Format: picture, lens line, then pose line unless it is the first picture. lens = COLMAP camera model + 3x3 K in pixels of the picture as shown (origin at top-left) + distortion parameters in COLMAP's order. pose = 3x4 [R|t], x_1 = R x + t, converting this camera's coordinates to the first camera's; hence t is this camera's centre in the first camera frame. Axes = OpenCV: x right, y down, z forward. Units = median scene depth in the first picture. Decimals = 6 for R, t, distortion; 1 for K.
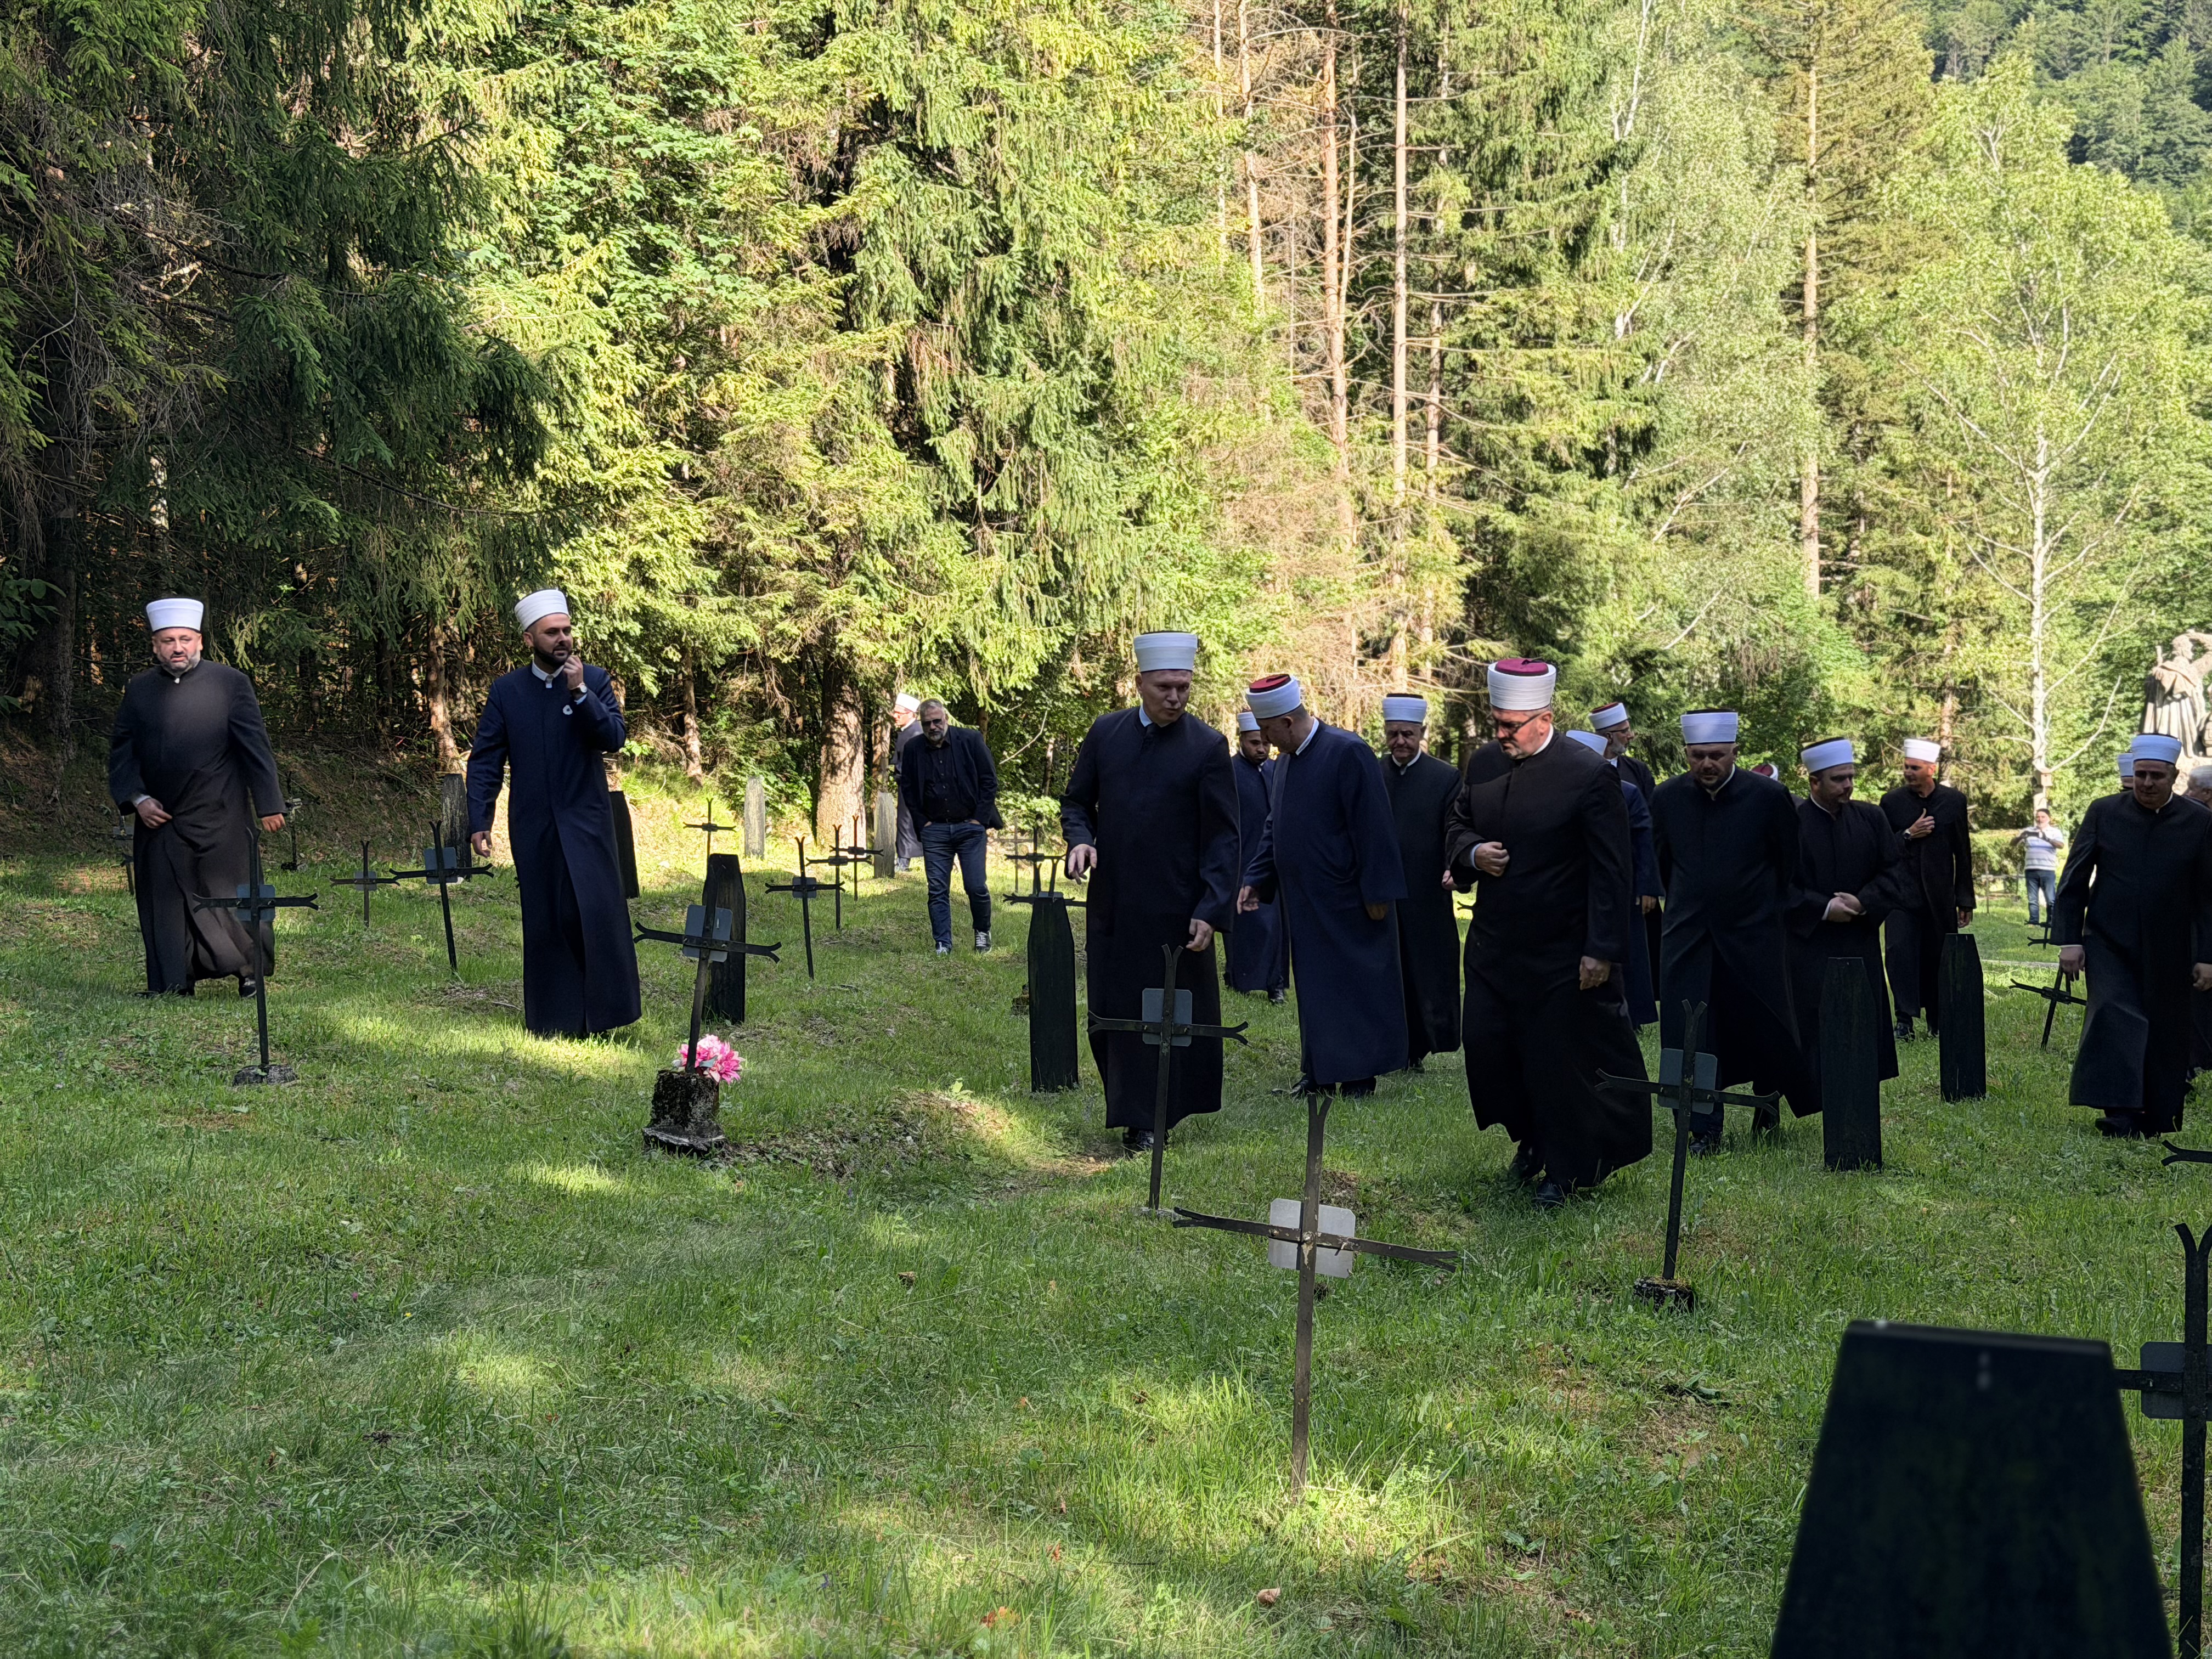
lens RADIAL K [[3079.4, 0, 1113.9], [0, 3079.4, 838.6], [0, 0, 1]] dist [0.130956, 0.000000]
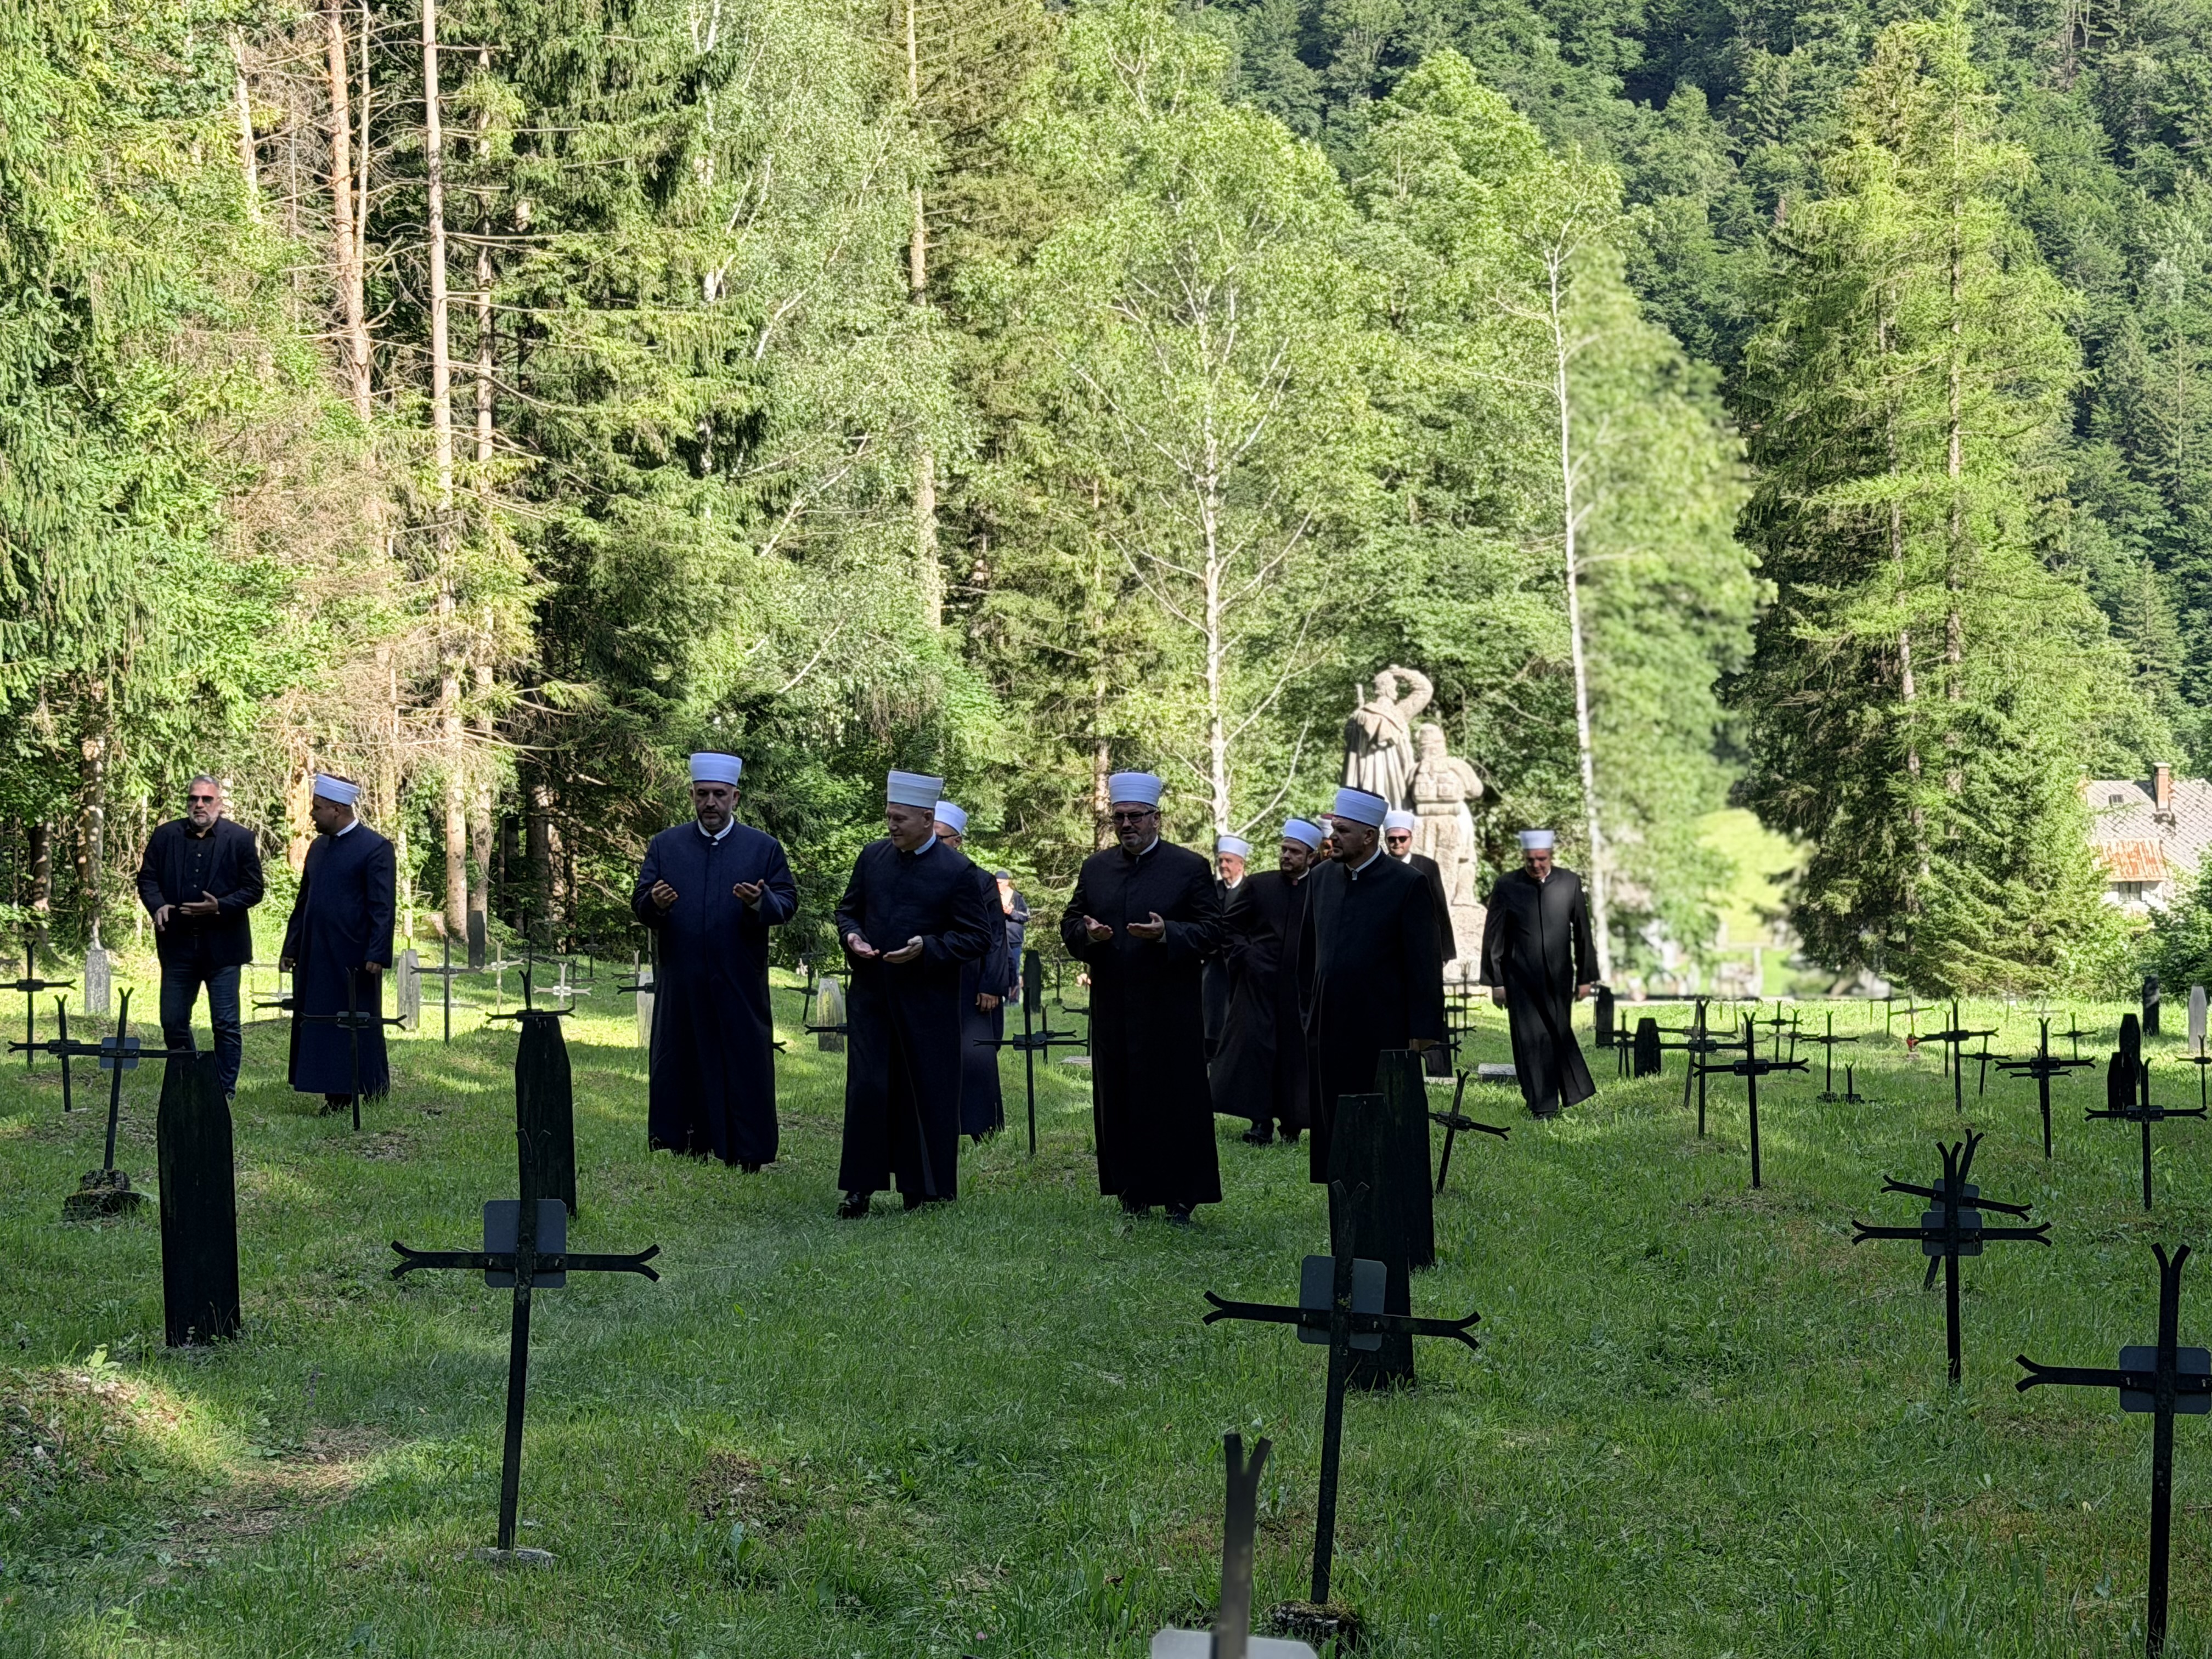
lens RADIAL K [[3804.1, 0, 1123.6], [0, 3804.1, 839.0], [0, 0, 1]] dist [0.128316, 0.000000]
pose [[0.958721, -0.021686, 0.283519, -0.016891], [0.028693, 0.999376, -0.020586, -0.001091], [-0.282896, 0.027871, 0.958746, 0.041153]]
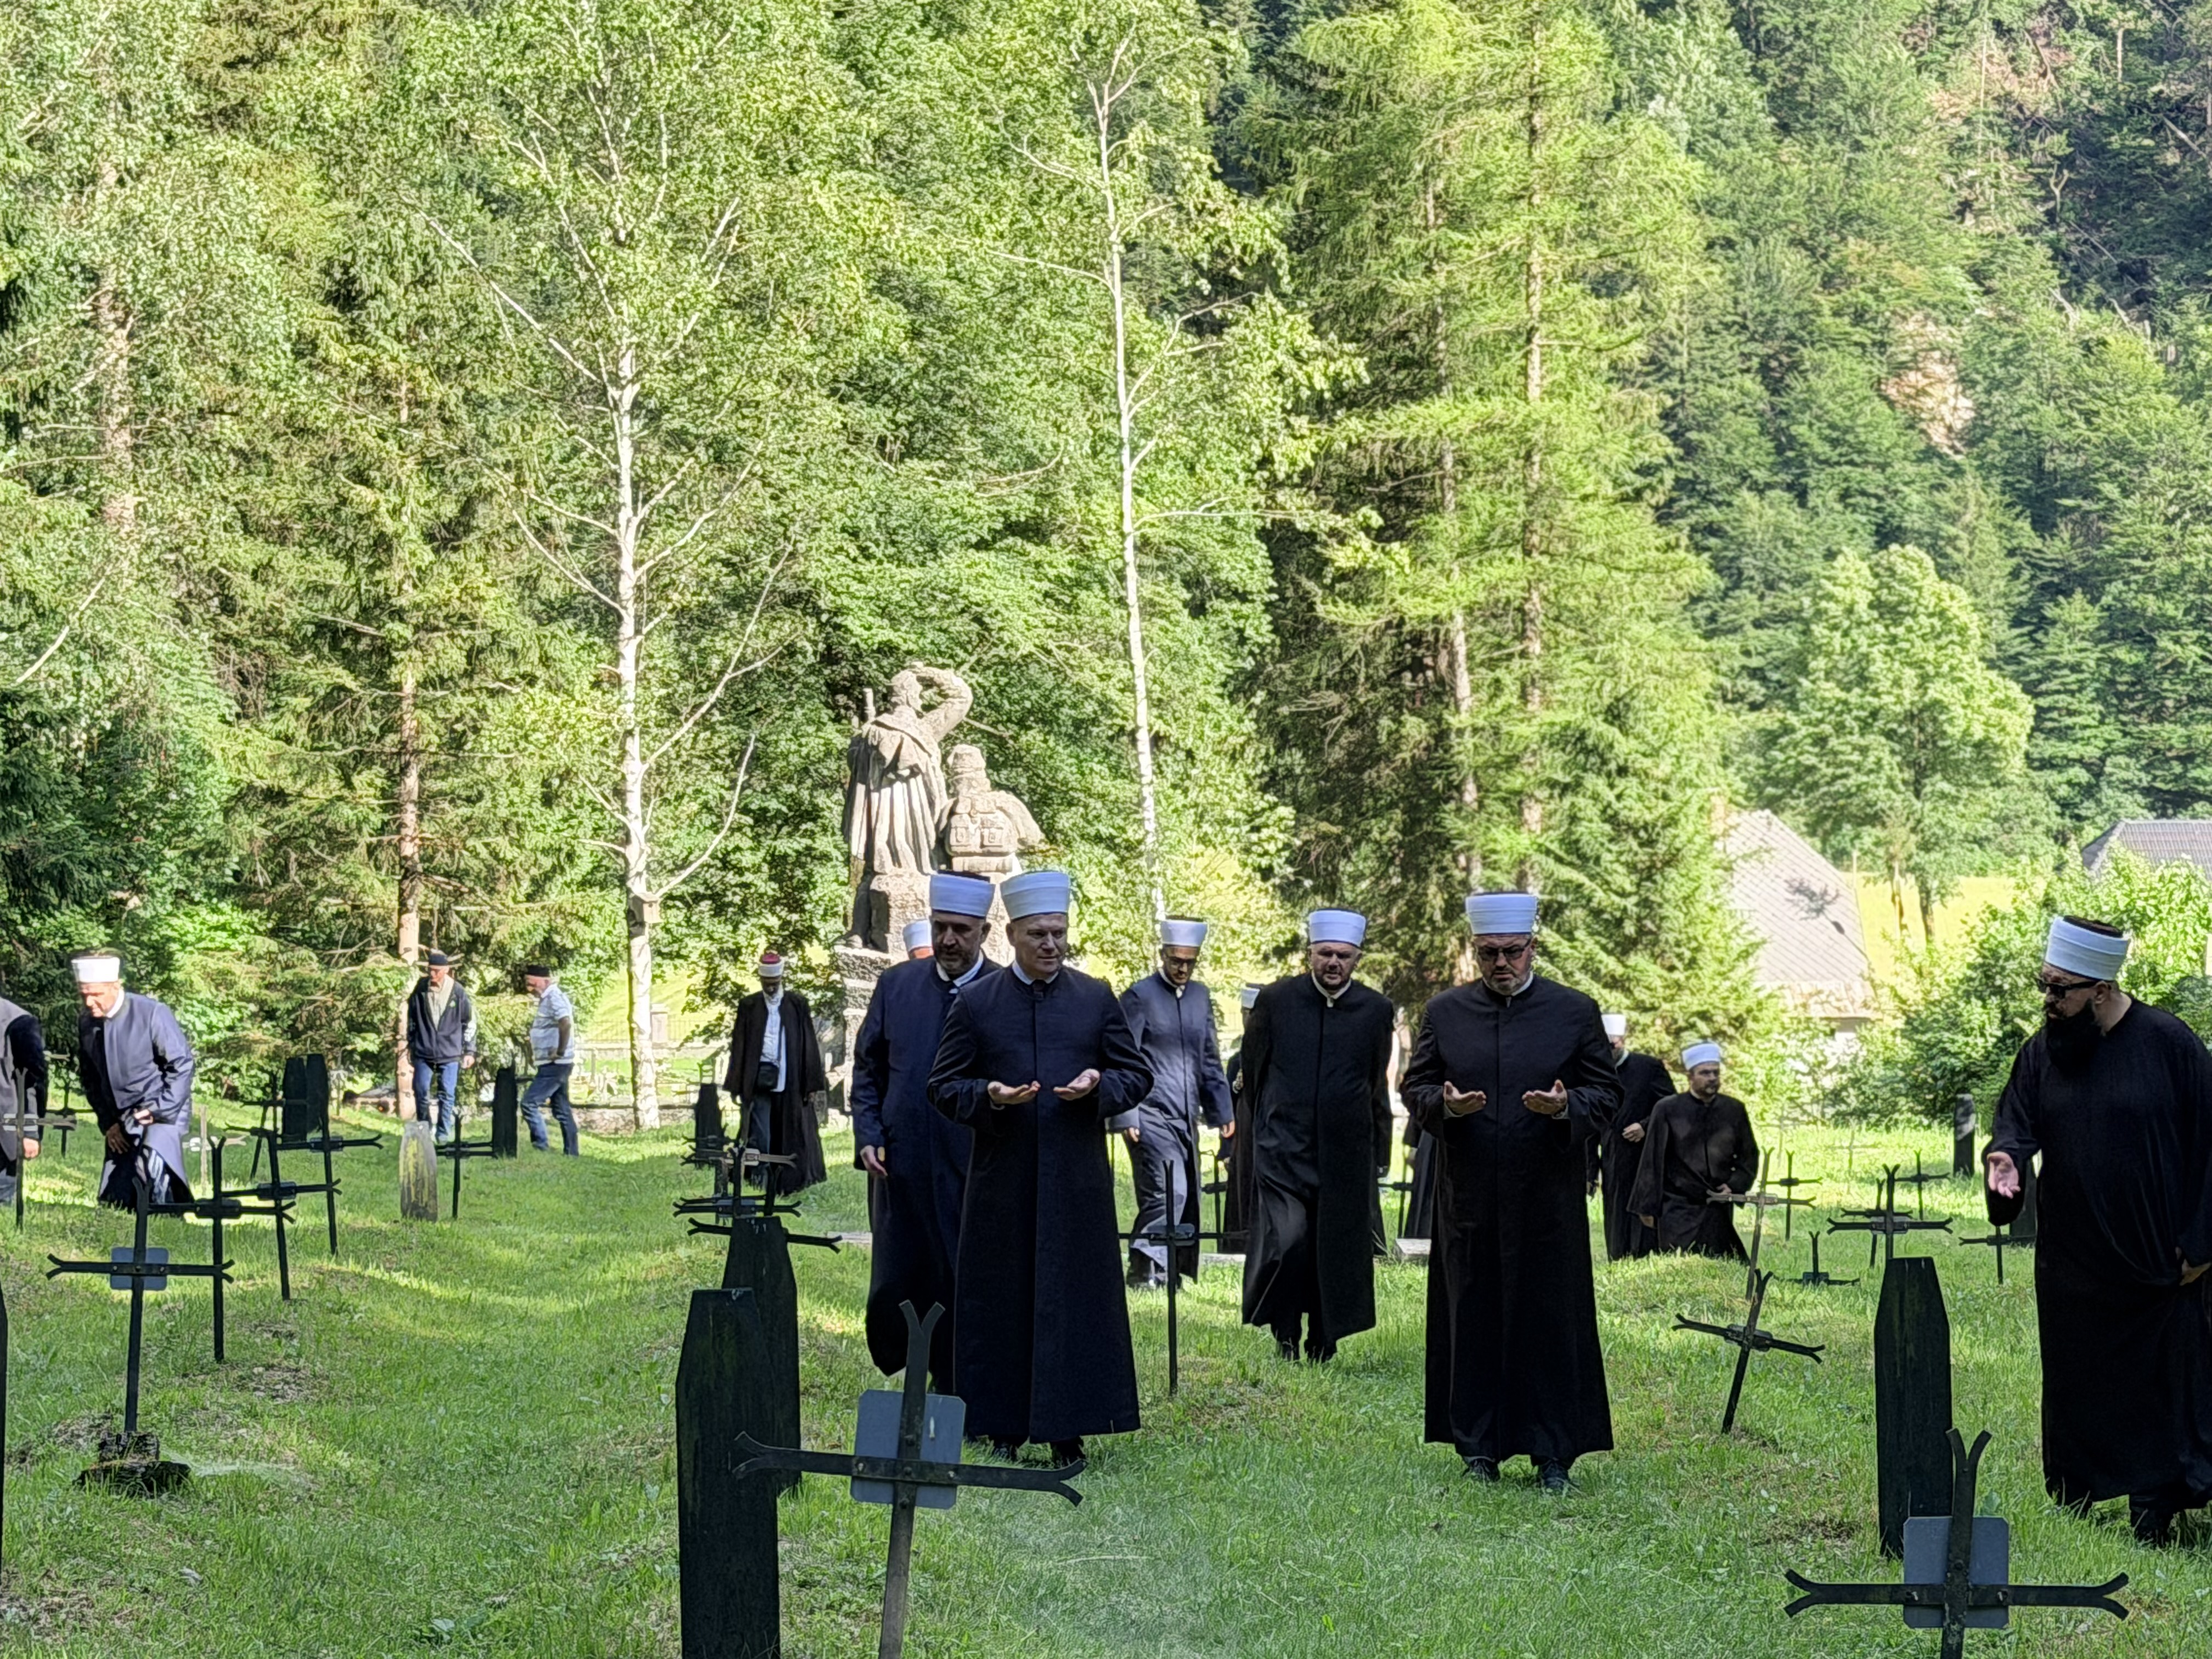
lens RADIAL K [[5450.3, 0, 1101.2], [0, 5450.3, 828.9], [0, 0, 1]] dist [0.202412, 0.000000]
pose [[0.889471, -0.013397, 0.456796, -0.105917], [0.026953, 0.999368, -0.023173, -0.009552], [-0.456197, 0.032924, 0.889270, 0.051779]]
